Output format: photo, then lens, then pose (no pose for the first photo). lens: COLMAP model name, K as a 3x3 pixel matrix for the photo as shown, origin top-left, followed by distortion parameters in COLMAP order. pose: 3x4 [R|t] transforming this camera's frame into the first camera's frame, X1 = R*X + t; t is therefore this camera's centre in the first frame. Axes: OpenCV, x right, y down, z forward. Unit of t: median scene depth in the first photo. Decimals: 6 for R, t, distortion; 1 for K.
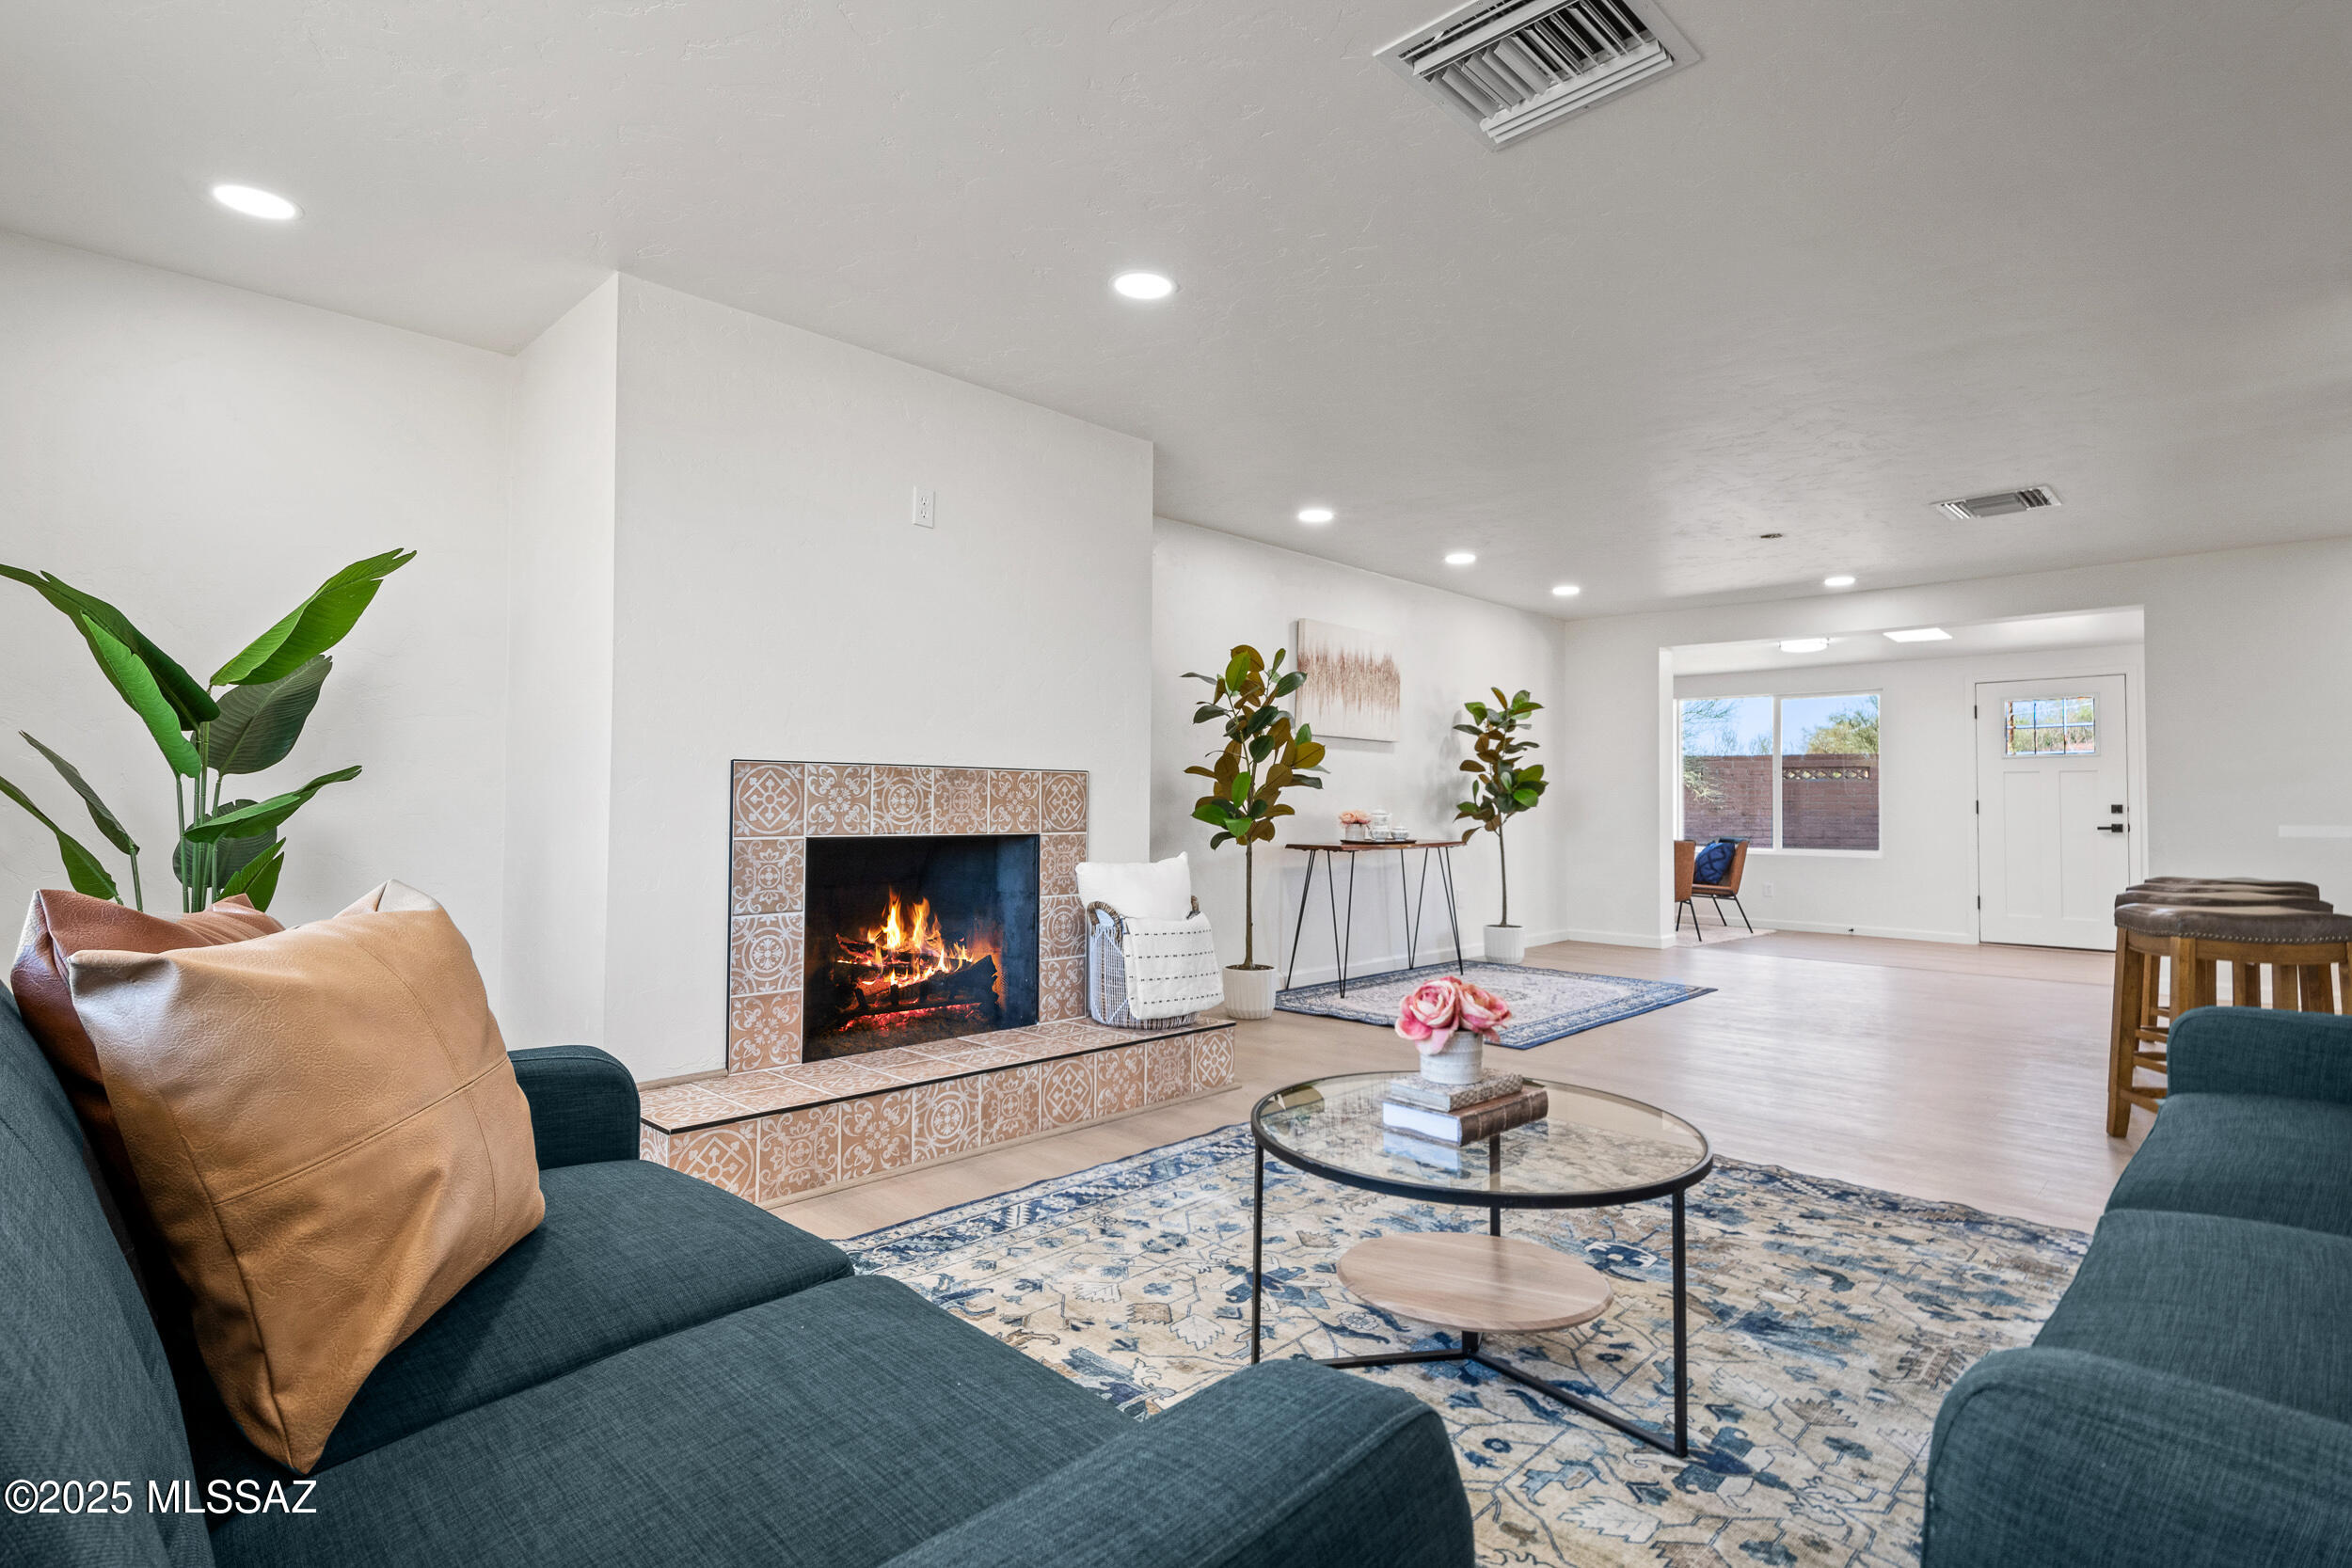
lens RADIAL K [[1148.9, 0, 1176.0], [0, 1148.9, 784.0], [0, 0, 1]] dist [0.020974, -0.000164]
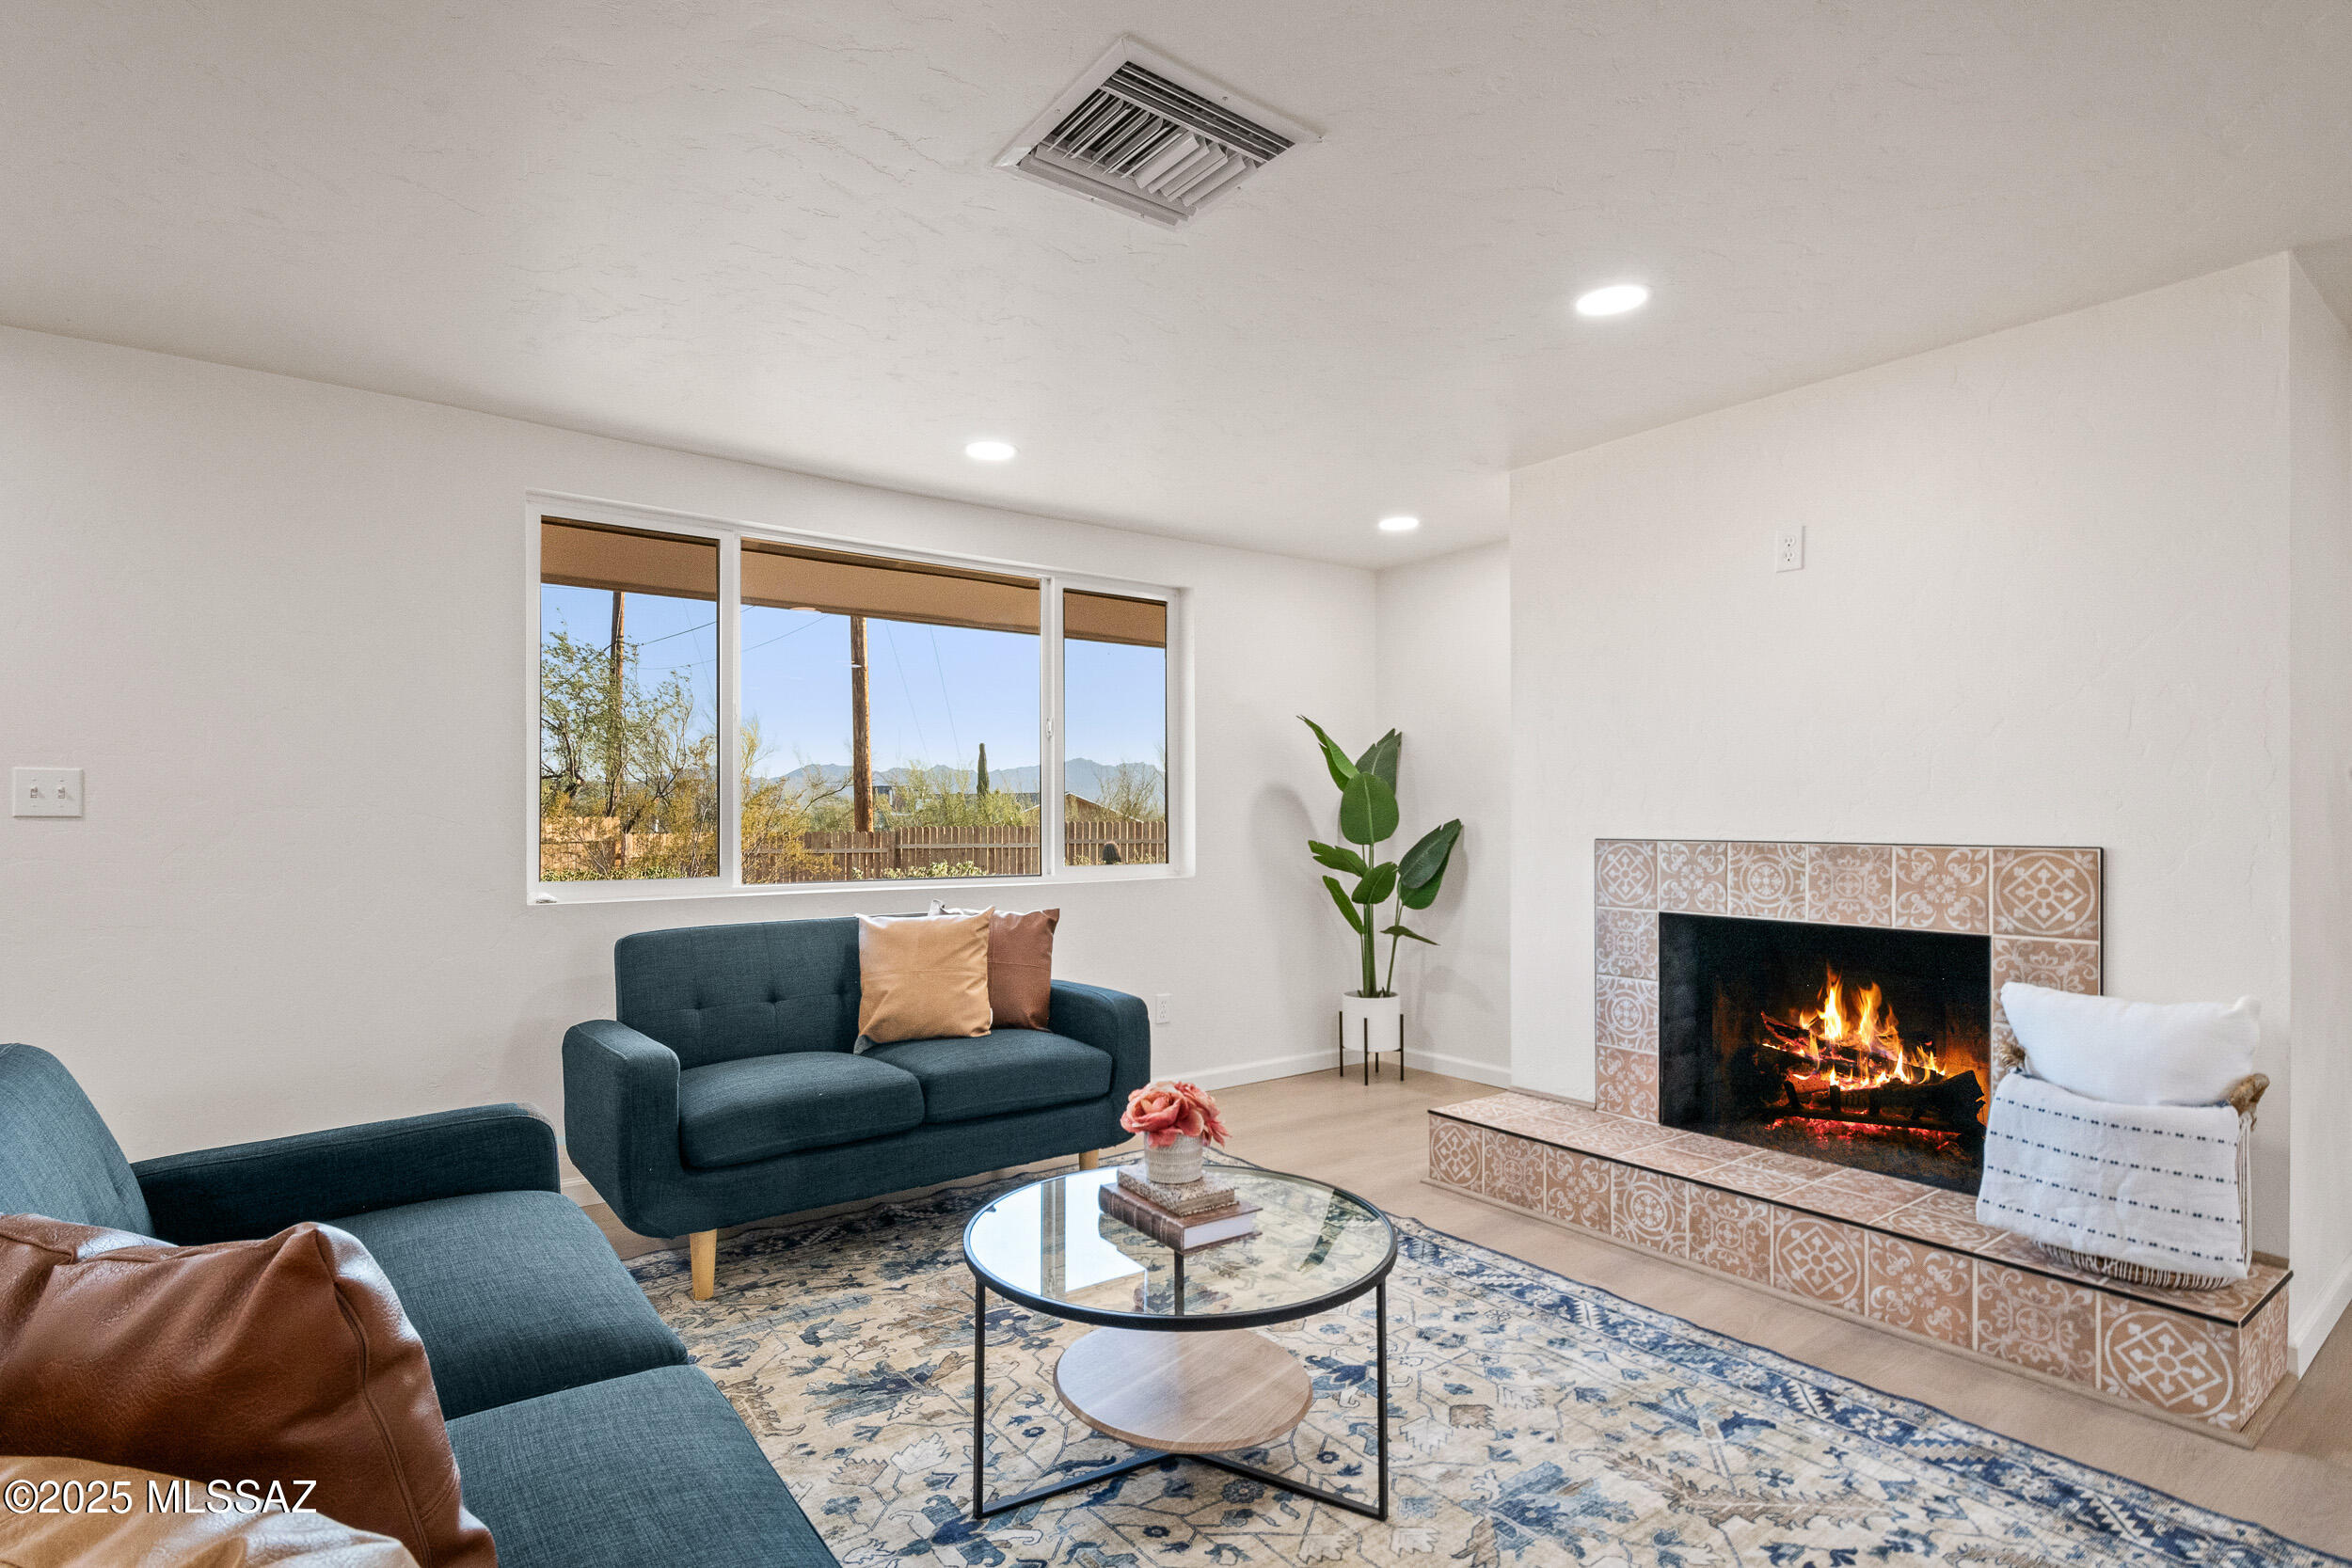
lens RADIAL K [[1151.3, 0, 1173.3], [0, 1151.3, 820.8], [0, 0, 1]] dist [-0.001512, -0.000590]
pose [[-0.137902, -0.005882, -0.990428, 0.789777], [0.012223, 0.999896, -0.007640, -0.034190], [0.990370, -0.013160, -0.137816, 0.712836]]
